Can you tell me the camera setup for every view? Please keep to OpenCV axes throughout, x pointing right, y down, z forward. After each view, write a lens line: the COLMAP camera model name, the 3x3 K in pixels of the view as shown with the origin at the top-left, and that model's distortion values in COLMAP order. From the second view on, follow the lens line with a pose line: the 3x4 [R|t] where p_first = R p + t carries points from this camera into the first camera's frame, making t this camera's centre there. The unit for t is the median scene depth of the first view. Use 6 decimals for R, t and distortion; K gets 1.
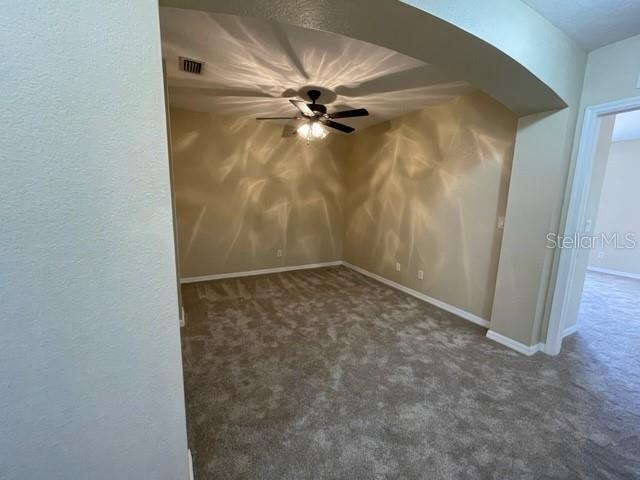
lens RADIAL K [[260.3, 0, 319.1], [0, 260.3, 239.6], [0, 0, 1]] dist [0.000716, 0.000041]
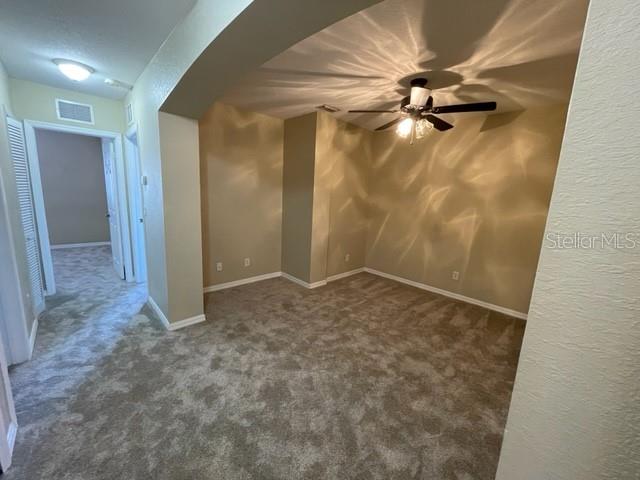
lens RADIAL K [[260.3, 0, 318.6], [0, 260.3, 239.4], [0, 0, 1]] dist [0.000716, 0.000041]
pose [[0.261937, 0.155898, -0.952410, 0.534049], [-0.197402, 0.974656, 0.105248, -0.064553], [0.944681, 0.160440, 0.286073, 0.371917]]
